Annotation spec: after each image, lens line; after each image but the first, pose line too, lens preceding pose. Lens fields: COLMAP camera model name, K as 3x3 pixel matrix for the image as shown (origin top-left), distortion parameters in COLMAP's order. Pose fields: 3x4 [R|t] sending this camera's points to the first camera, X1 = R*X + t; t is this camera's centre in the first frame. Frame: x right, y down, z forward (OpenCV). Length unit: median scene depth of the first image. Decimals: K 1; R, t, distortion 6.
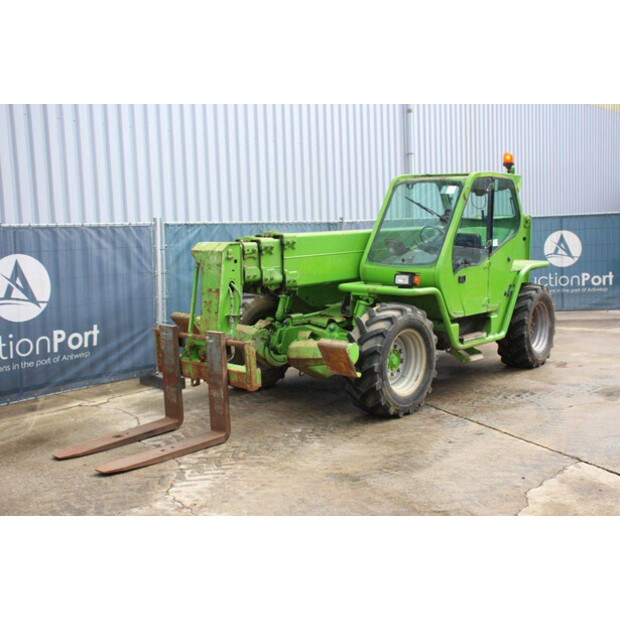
lens RADIAL K [[744.8, 0, 309.2], [0, 744.8, 303.8], [0, 0, 1]] dist [0.039167, 0.000000]
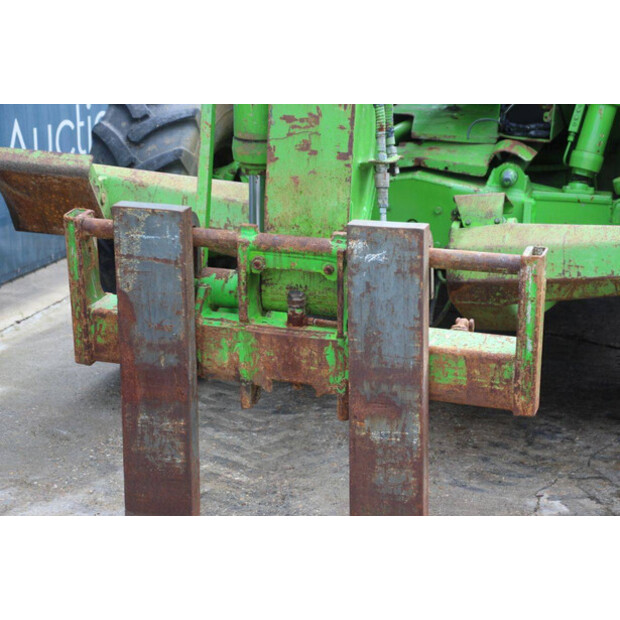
lens RADIAL K [[1443.9, 0, 308.9], [0, 1443.9, 310.0], [0, 0, 1]] dist [0.545005, 0.000000]
pose [[0.921963, -0.080741, 0.378767, -0.311728], [0.021617, 0.987230, 0.157828, -0.015962], [-0.386674, -0.137324, 0.911935, 0.417337]]
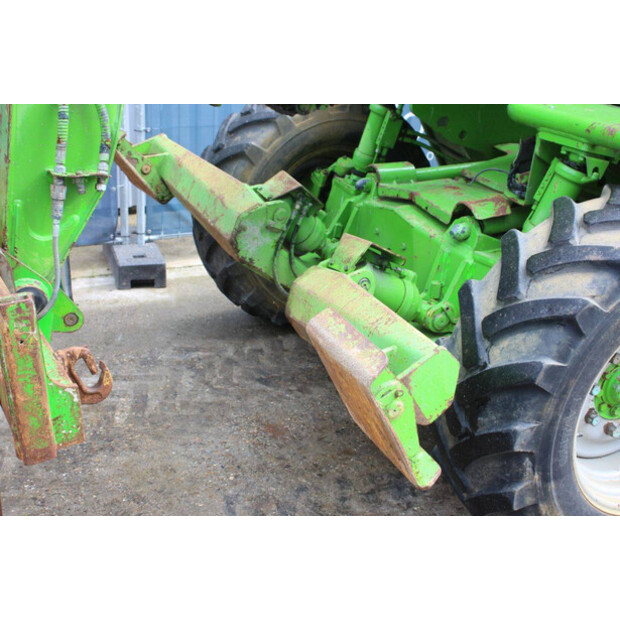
lens RADIAL K [[896.6, 0, 314.7], [0, 896.6, 310.6], [0, 0, 1]] dist [0.152372, 0.000000]
pose [[0.932425, 0.195199, -0.304107, 0.098964], [-0.107668, 0.953401, 0.281841, -0.040346], [0.344951, -0.230053, 0.909992, 0.606273]]
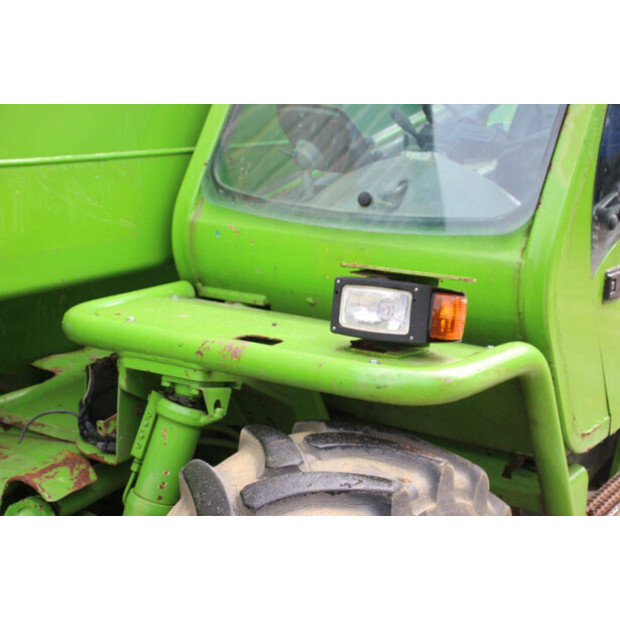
lens RADIAL K [[1084.6, 0, 311.8], [0, 1084.6, 310.2], [0, 0, 1]] dist [0.252140, 0.000000]
pose [[0.988136, 0.001717, 0.153574, 0.062068], [-0.016042, 0.995622, 0.092088, -0.056461], [-0.152743, -0.093459, 0.983837, 0.693315]]
